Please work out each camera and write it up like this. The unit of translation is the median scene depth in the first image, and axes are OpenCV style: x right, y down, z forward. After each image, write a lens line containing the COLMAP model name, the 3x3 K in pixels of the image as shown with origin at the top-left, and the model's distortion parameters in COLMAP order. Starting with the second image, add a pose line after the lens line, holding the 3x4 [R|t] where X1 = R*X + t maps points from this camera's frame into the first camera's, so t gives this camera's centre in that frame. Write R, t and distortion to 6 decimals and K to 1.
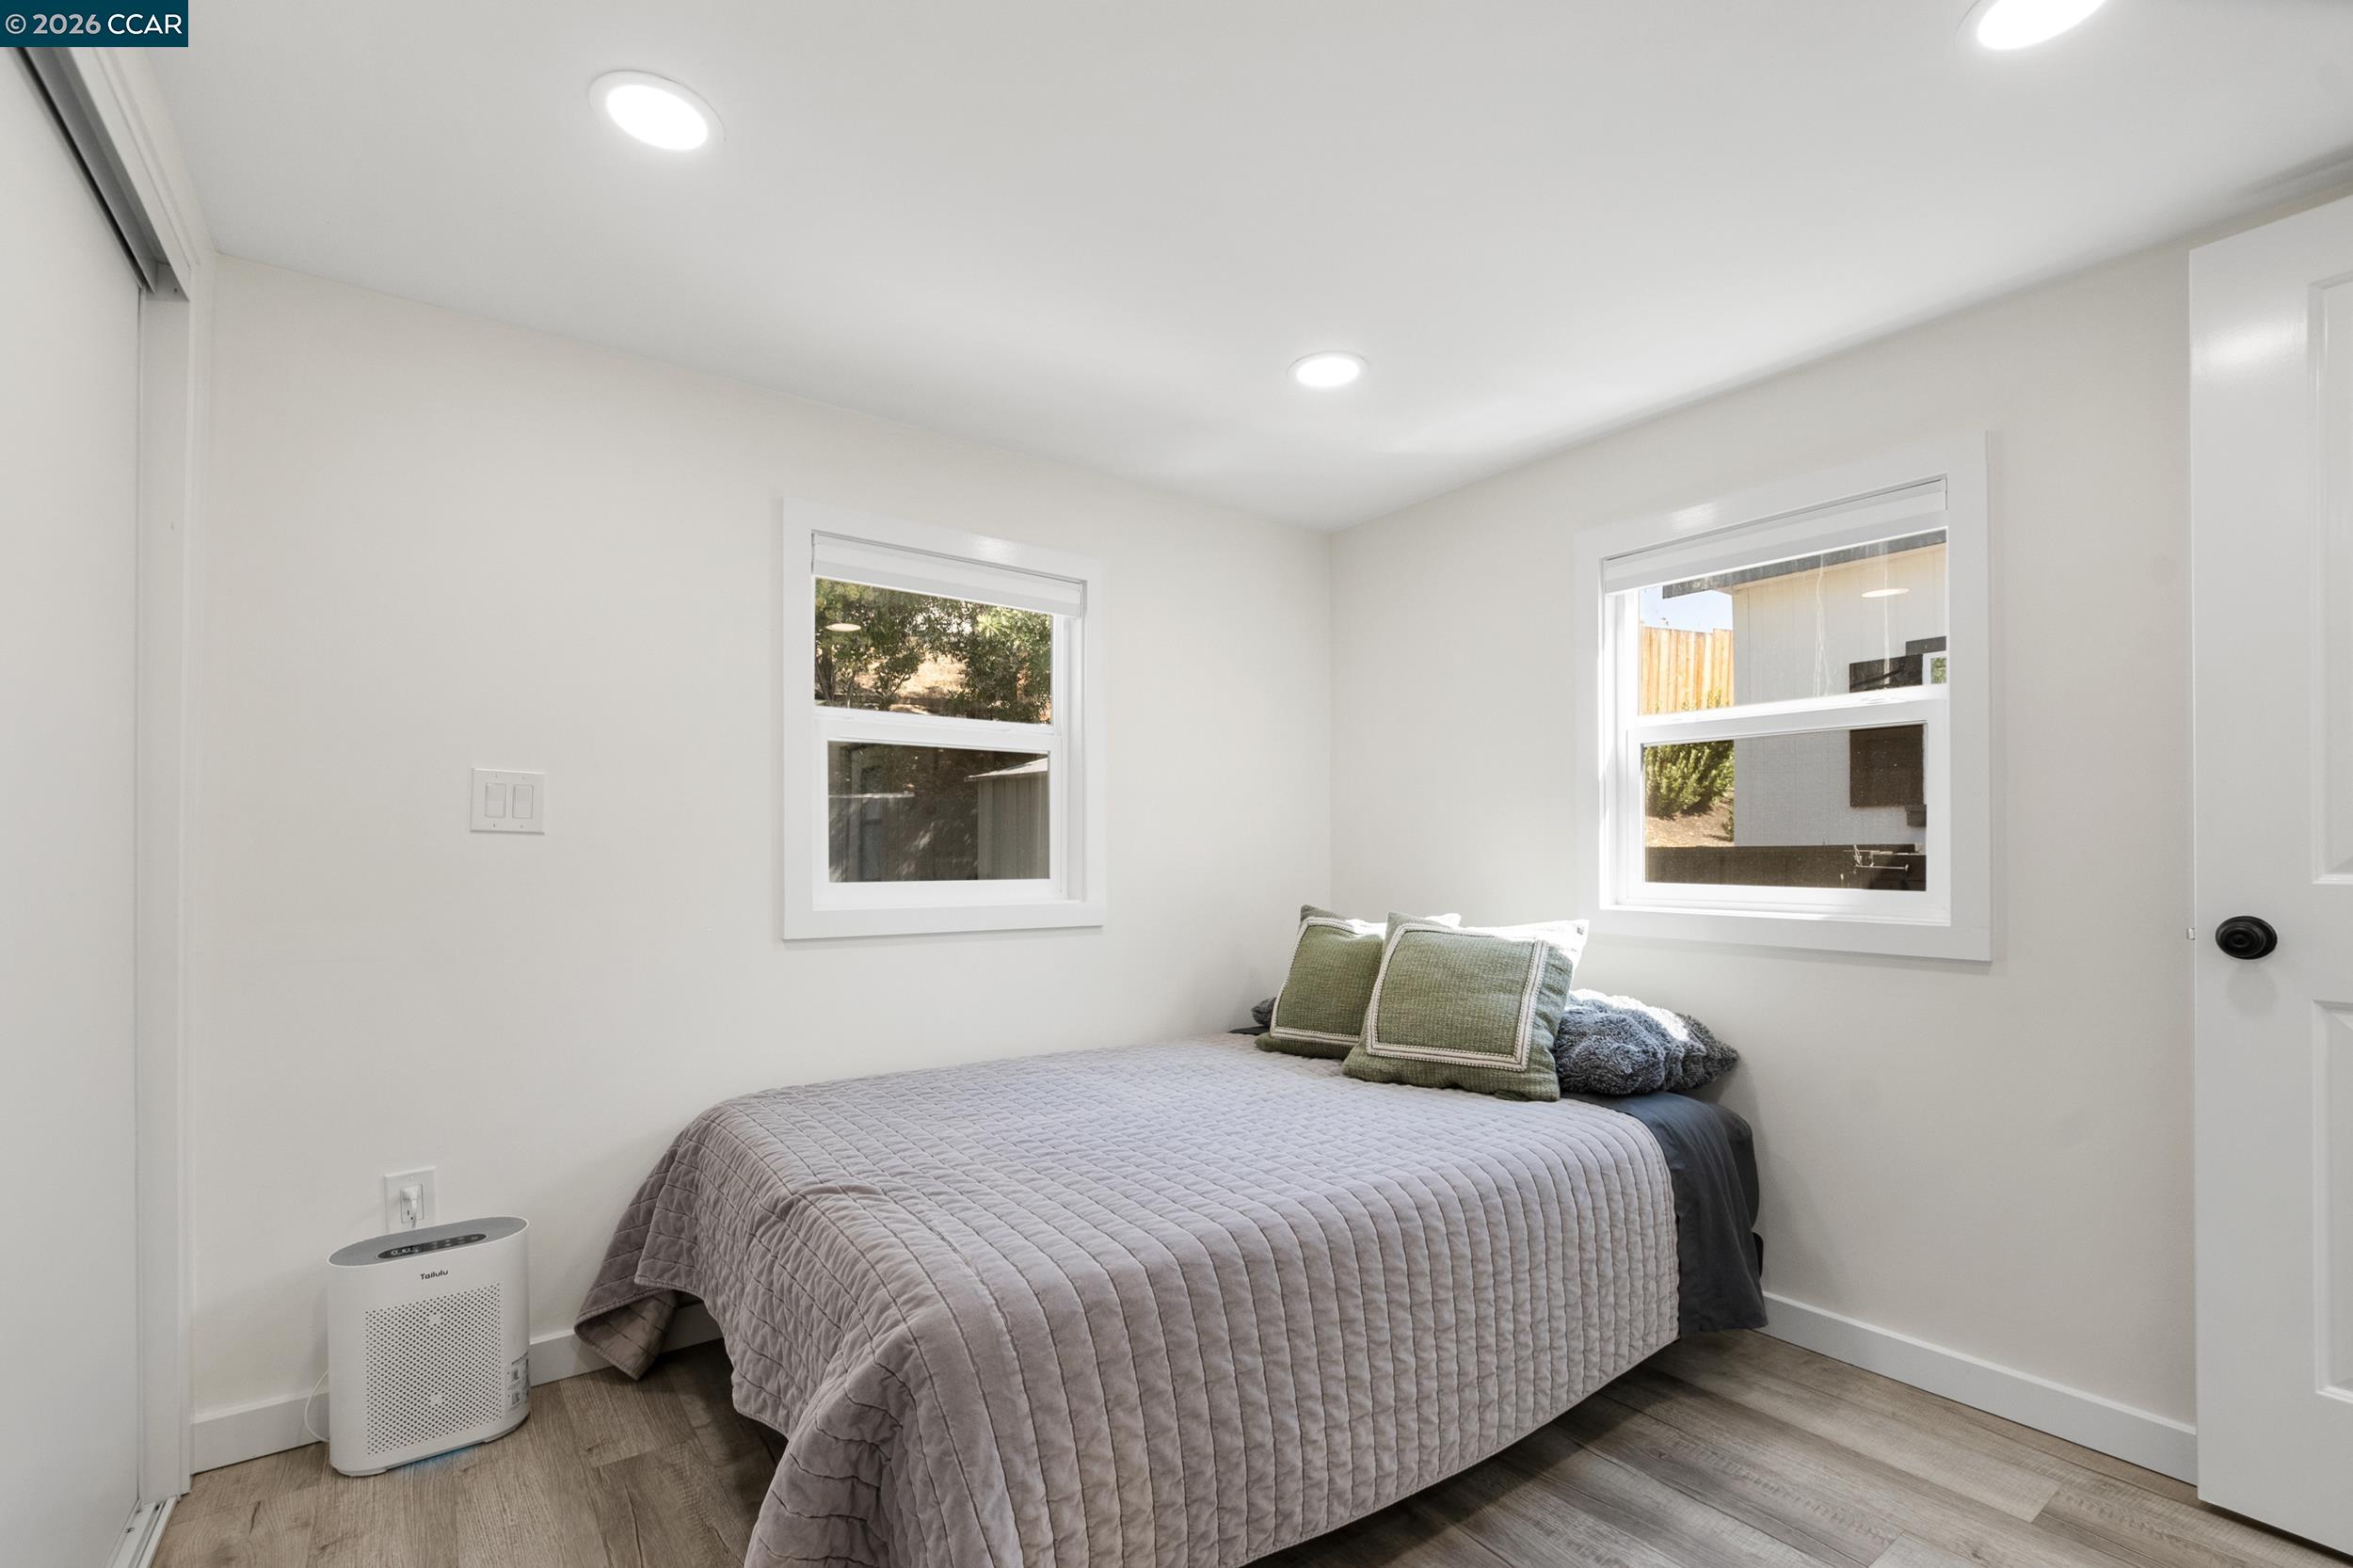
lens RADIAL K [[1033.7, 0, 1166.3], [0, 1033.7, 845.5], [0, 0, 1]] dist [-0.009731, 0.000648]
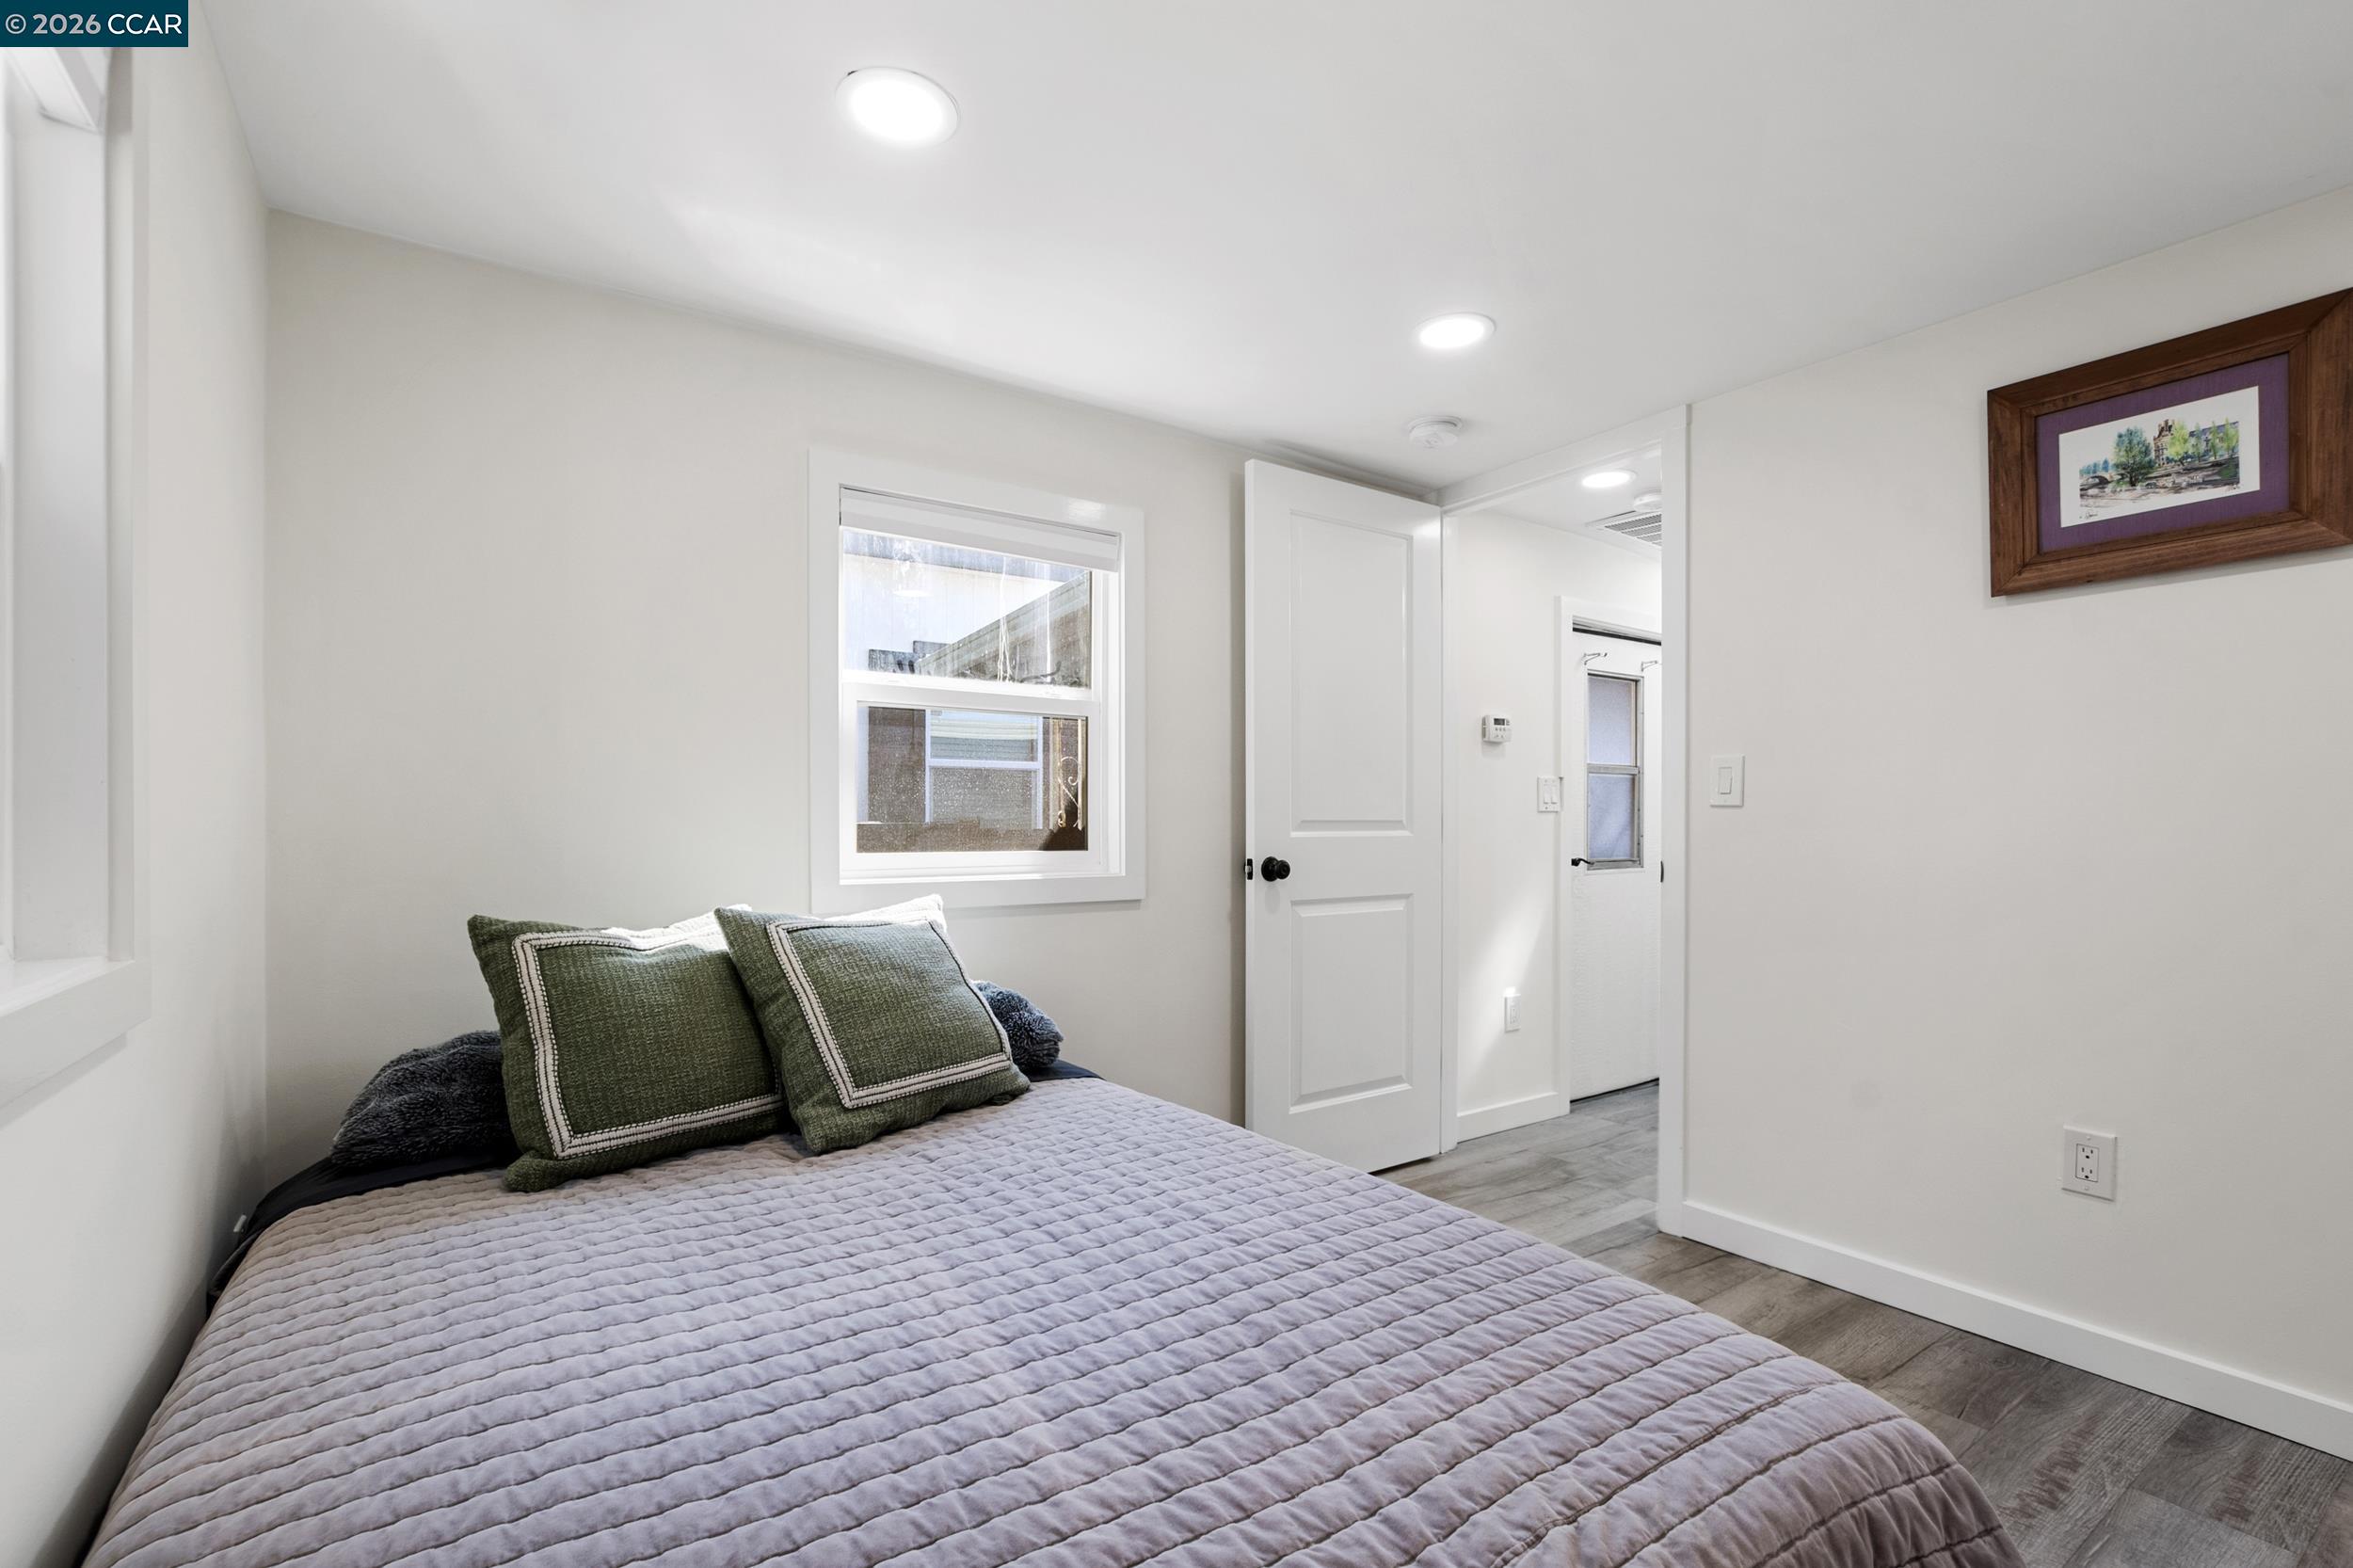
lens RADIAL K [[1039.6, 0, 1170.1], [0, 1039.6, 816.9], [0, 0, 1]] dist [-0.011658, -0.000178]
pose [[0.032066, 0.004087, 0.999477, -0.502779], [-0.008865, 0.999953, -0.003805, 0.006307], [-0.999446, -0.008739, 0.032101, 0.776926]]
